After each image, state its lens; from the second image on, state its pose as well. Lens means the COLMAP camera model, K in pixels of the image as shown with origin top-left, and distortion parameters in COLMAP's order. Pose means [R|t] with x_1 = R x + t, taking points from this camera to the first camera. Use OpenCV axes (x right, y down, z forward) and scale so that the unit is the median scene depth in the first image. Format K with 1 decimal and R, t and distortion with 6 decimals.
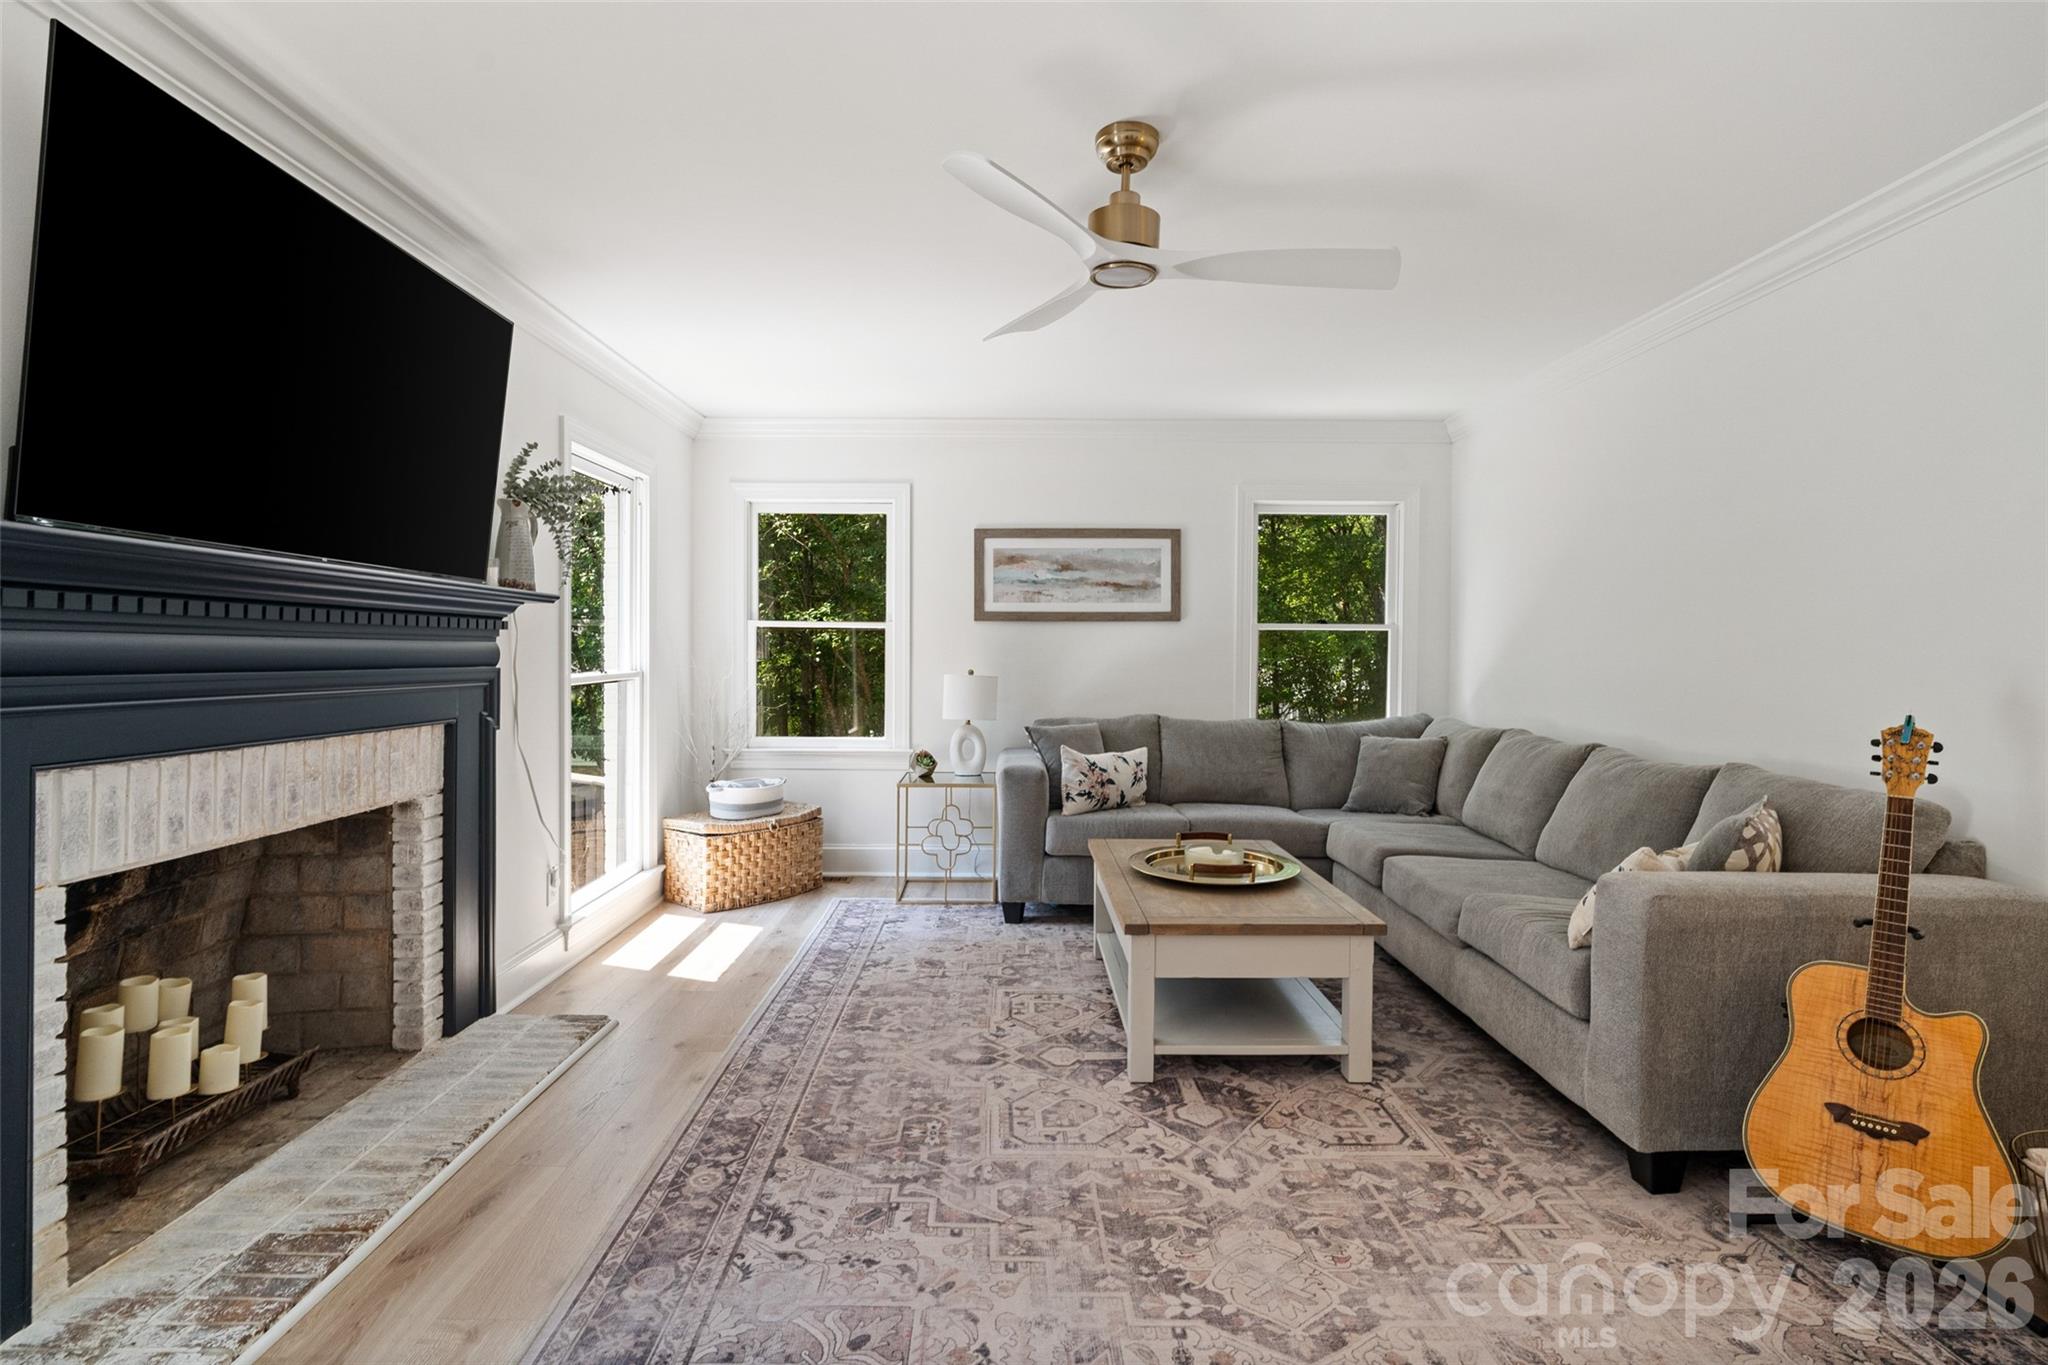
lens RADIAL K [[979.2, 0, 1021.0], [0, 979.2, 659.7], [0, 0, 1]] dist [-0.017294, 0.010663]
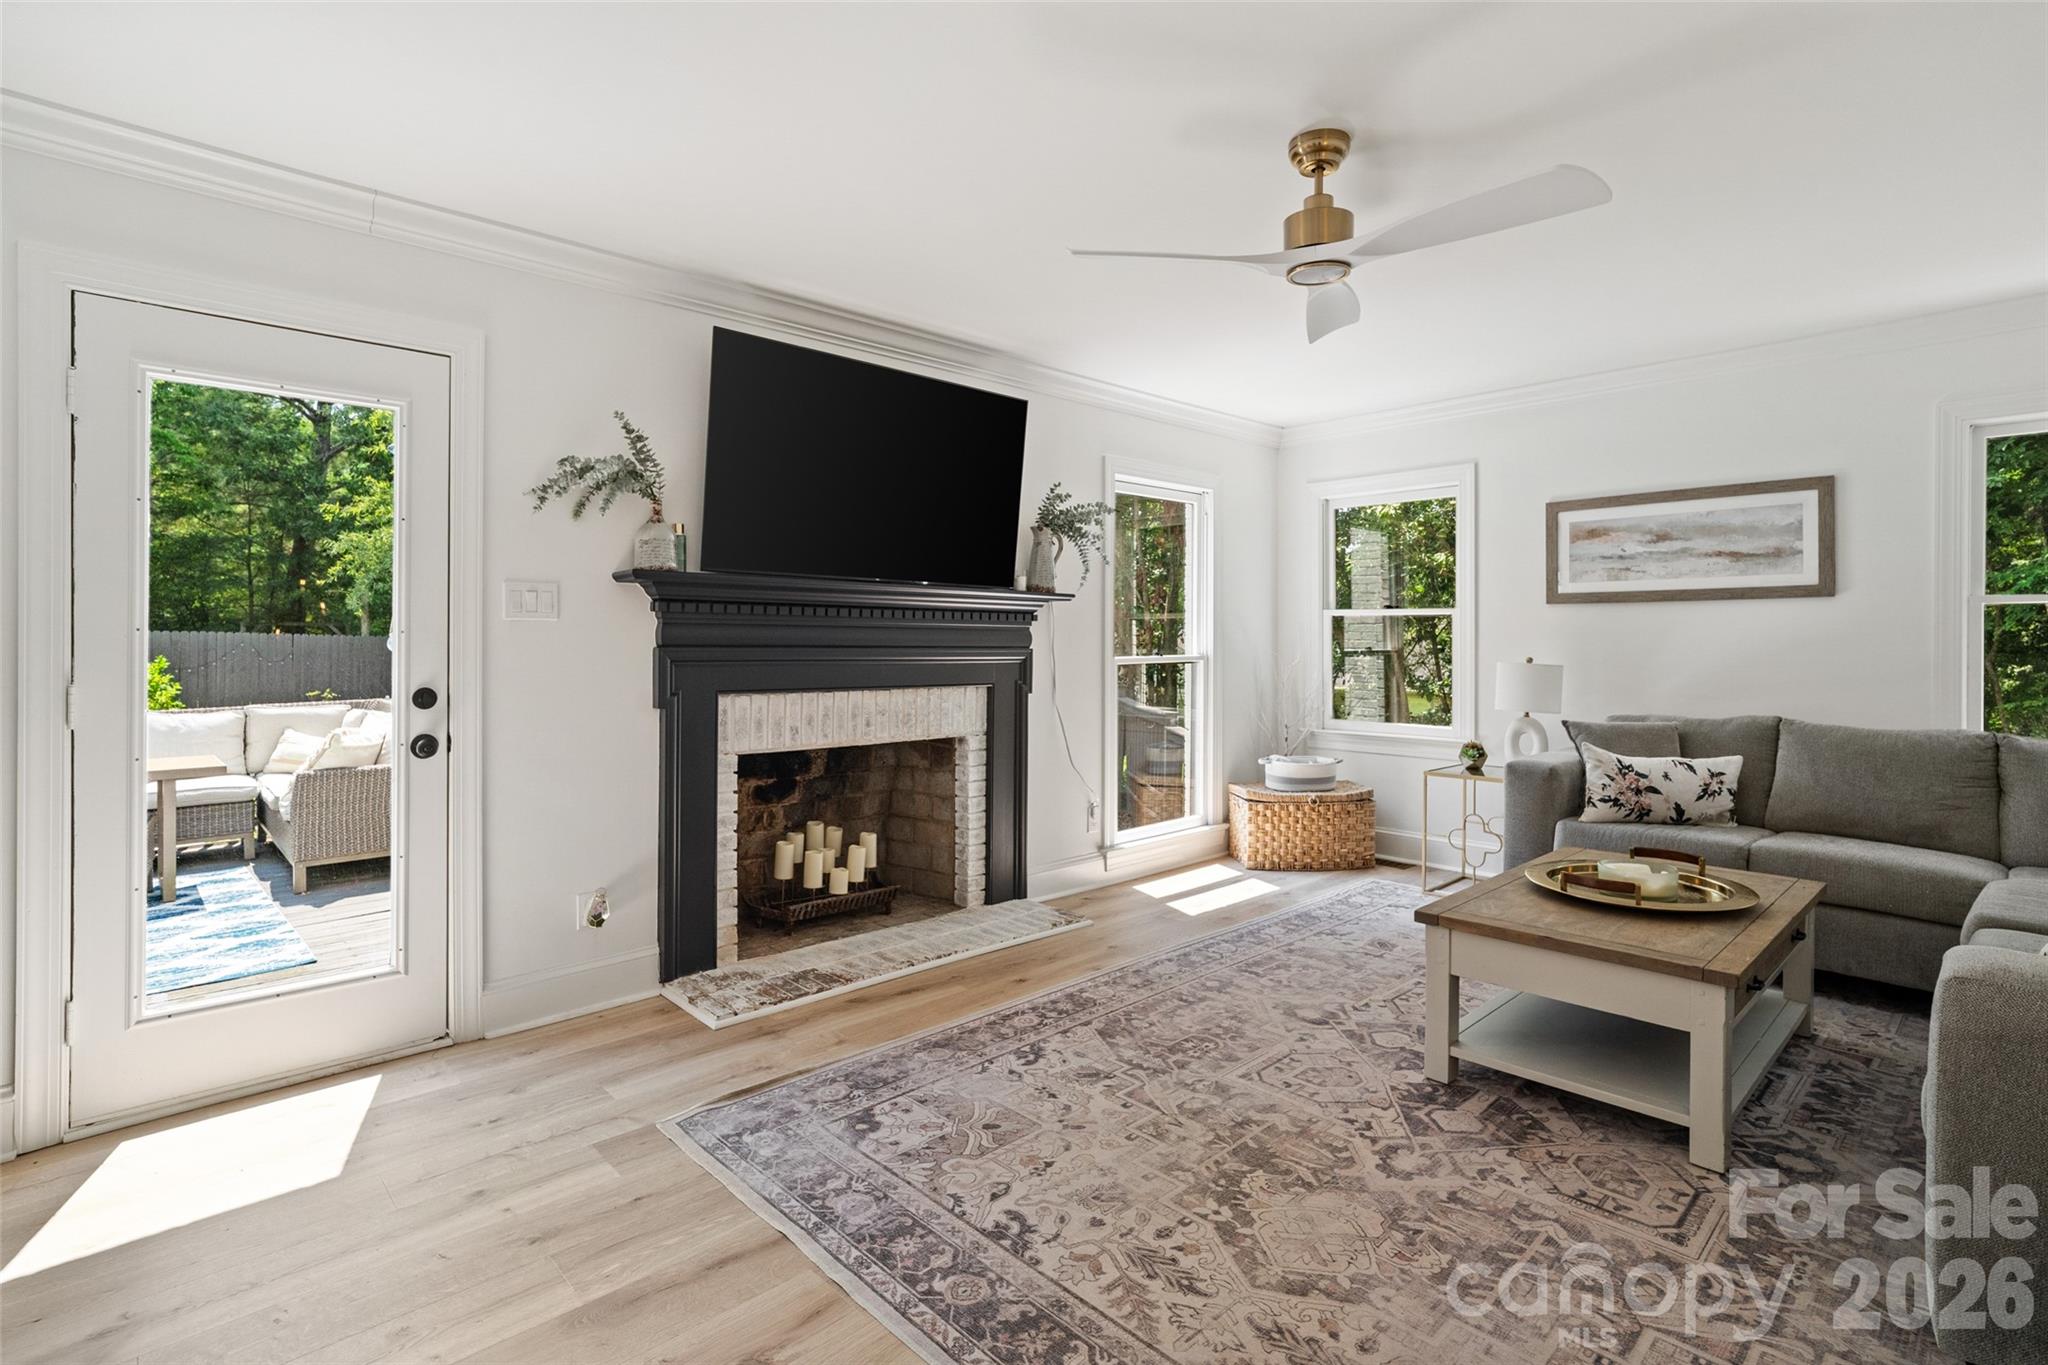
lens RADIAL K [[995.1, 0, 1030.9], [0, 995.1, 633.8], [0, 0, 1]] dist [-0.004275, -0.000281]
pose [[0.687287, -0.008393, -0.726337, 0.526842], [-0.006336, 0.999826, -0.017549, 0.013004], [0.726358, 0.016663, 0.687114, 0.031390]]
